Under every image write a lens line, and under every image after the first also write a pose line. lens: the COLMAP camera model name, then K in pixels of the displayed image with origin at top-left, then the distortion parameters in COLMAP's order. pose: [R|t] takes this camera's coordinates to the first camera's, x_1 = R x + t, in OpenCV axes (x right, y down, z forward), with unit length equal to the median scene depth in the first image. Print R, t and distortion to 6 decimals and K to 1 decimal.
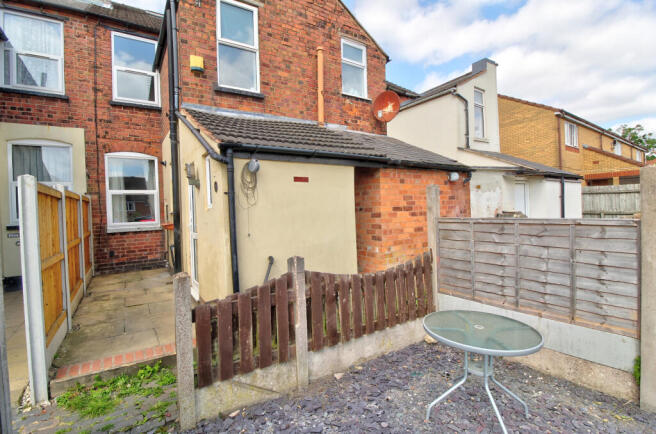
lens RADIAL K [[306.6, 0, 326.4], [0, 306.6, 216.2], [0, 0, 1]] dist [-0.019562, -0.000862]
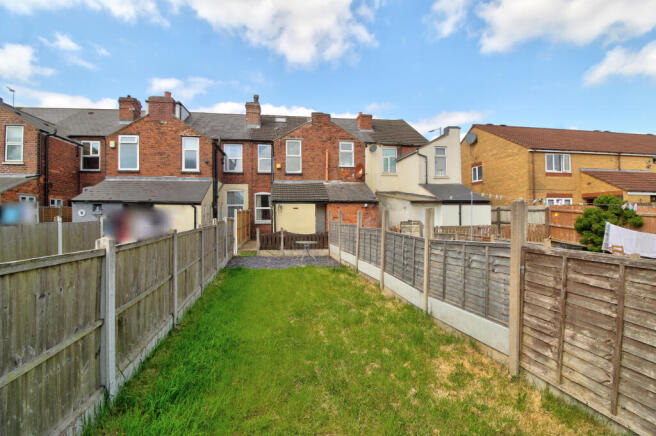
lens RADIAL K [[306.6, 0, 328.7], [0, 306.6, 218.3], [0, 0, 1]] dist [-0.019562, -0.000862]
pose [[0.905927, 0.026762, -0.422586, 1.038530], [-0.031577, 0.999492, -0.004396, -0.002608], [0.422254, 0.017327, 0.906312, -1.197591]]
